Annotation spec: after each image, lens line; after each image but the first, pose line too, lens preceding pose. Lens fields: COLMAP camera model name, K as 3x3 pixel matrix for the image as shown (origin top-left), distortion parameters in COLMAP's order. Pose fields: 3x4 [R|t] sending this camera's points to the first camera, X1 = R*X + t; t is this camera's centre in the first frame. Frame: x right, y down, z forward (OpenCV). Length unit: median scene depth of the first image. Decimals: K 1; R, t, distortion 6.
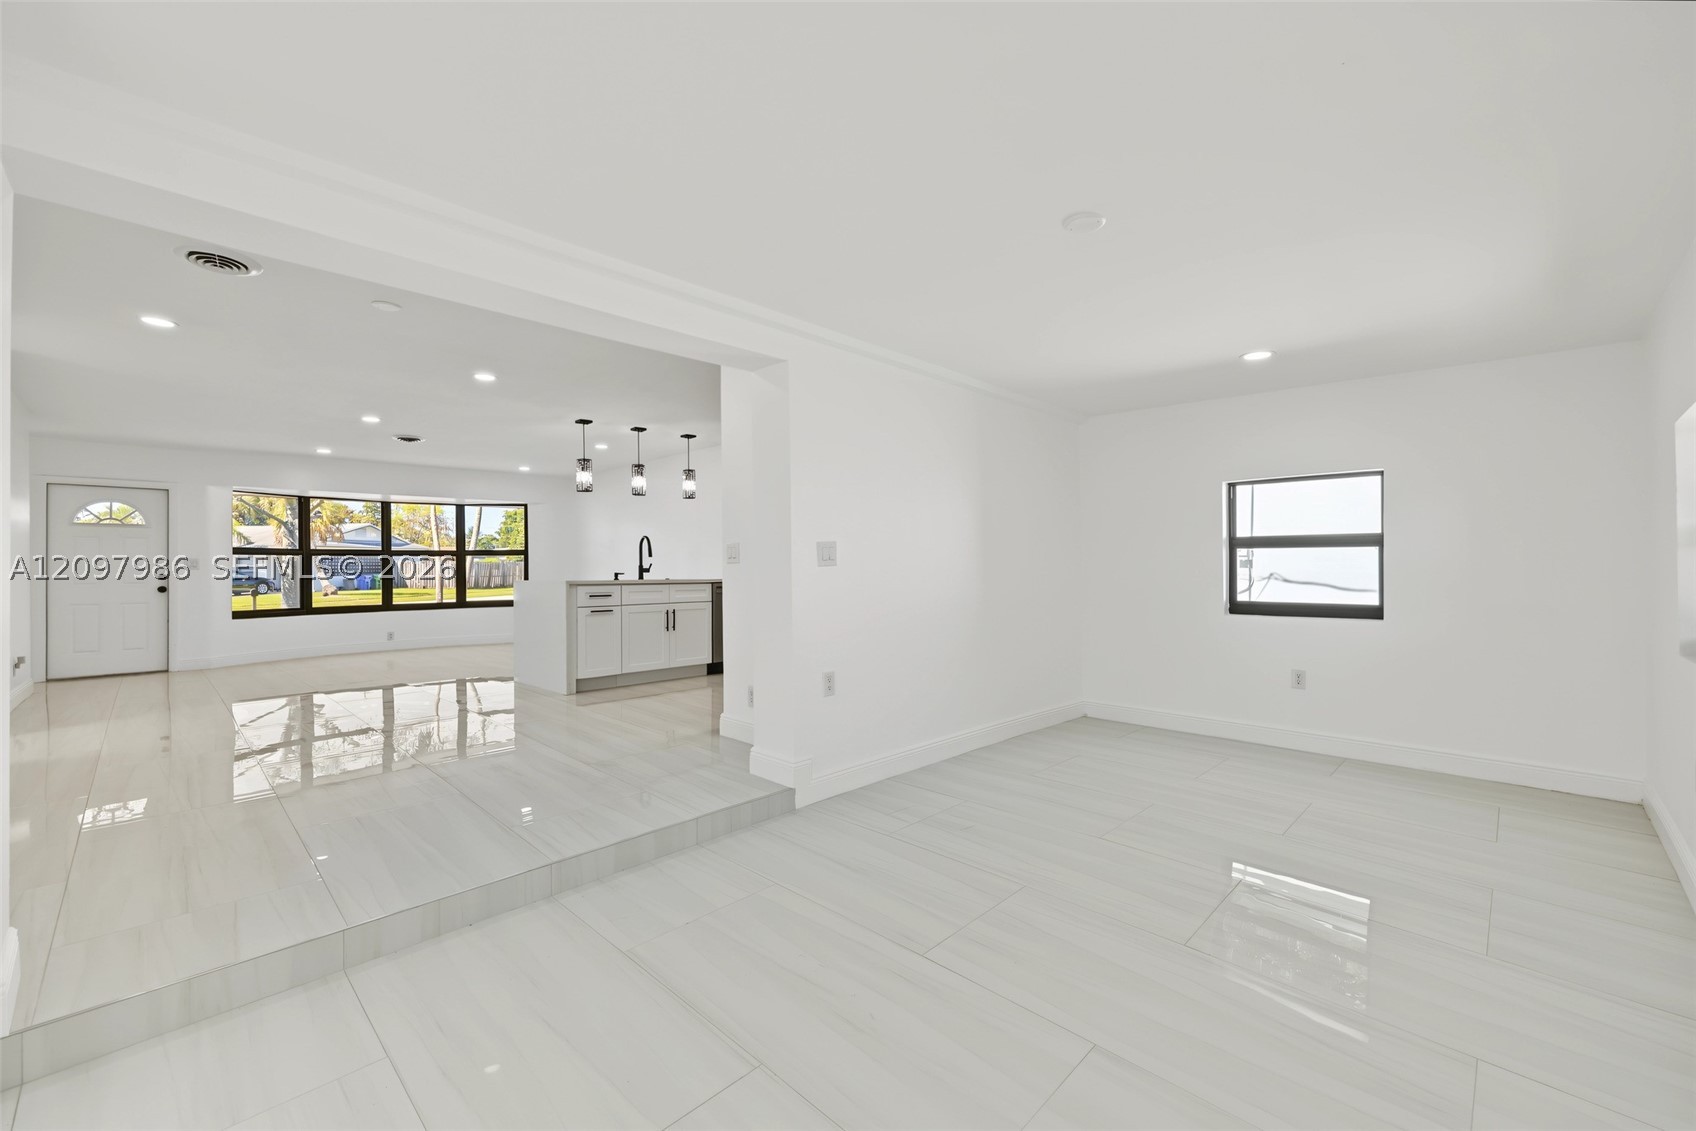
lens RADIAL K [[695.9, 0, 844.5], [0, 695.9, 561.2], [0, 0, 1]] dist [0.000295, -0.000364]
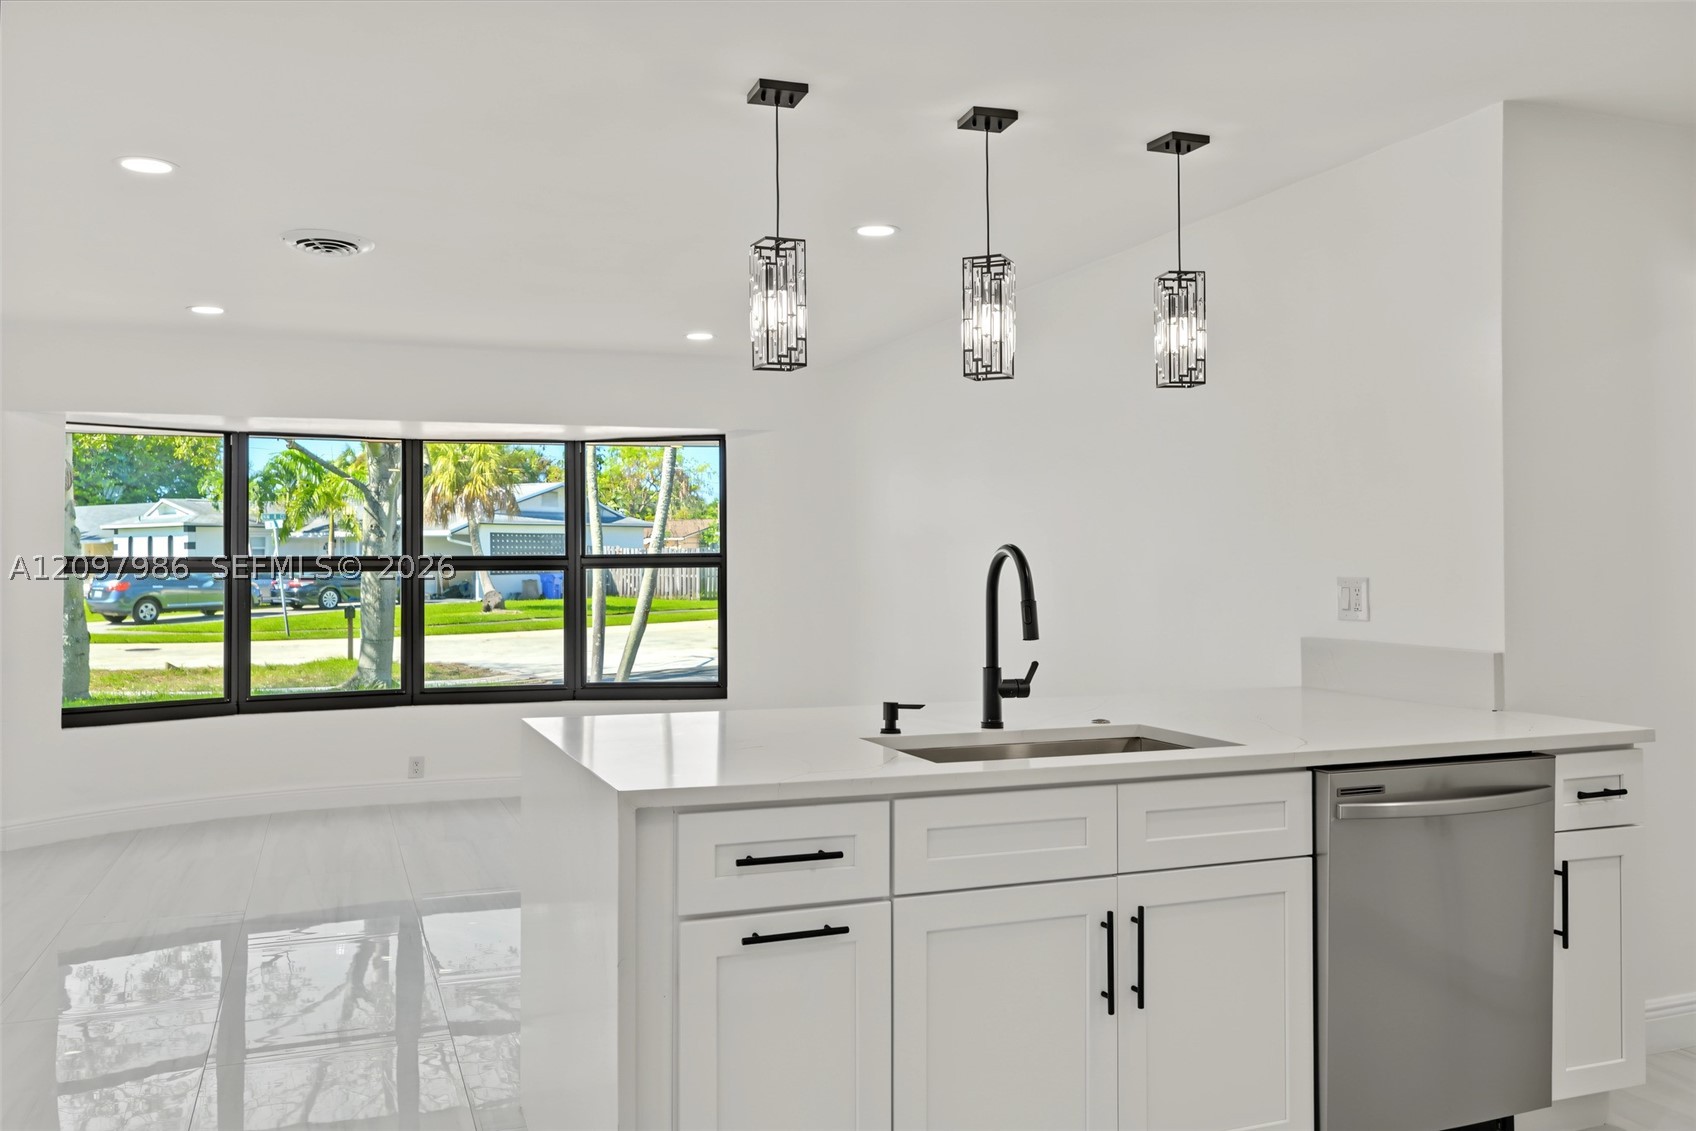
lens RADIAL K [[1336.5, 0, 846.0], [0, 1336.5, 535.5], [0, 0, 1]] dist [0.002508, -0.000658]
pose [[0.914865, -0.000395, -0.403761, -0.133727], [-0.001542, 0.999989, -0.004472, -0.032163], [0.403758, 0.004714, 0.914854, 0.487644]]
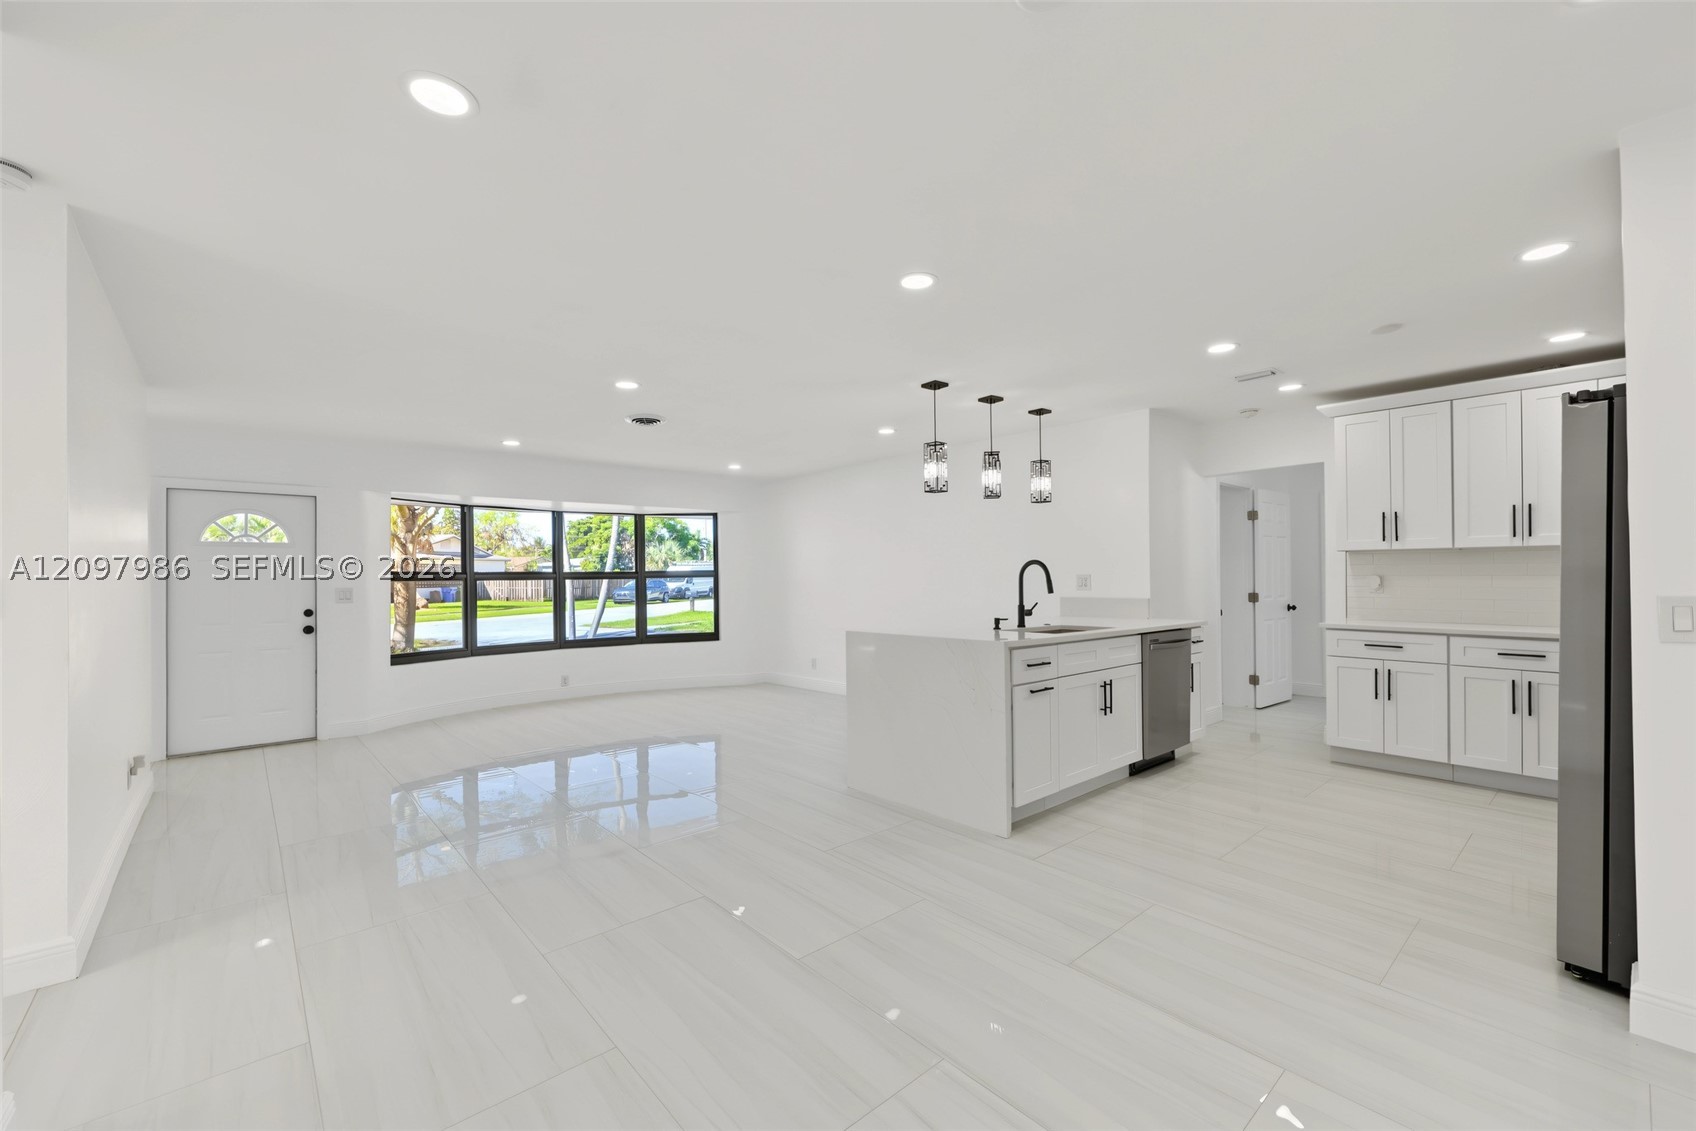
lens RADIAL K [[695.9, 0, 842.0], [0, 695.9, 569.1], [0, 0, 1]] dist [0.000295, -0.000364]
pose [[0.997541, -0.000654, -0.070079, -0.358391], [0.000630, 1.000000, -0.000371, -0.023957], [0.070079, 0.000326, 0.997541, 0.295496]]
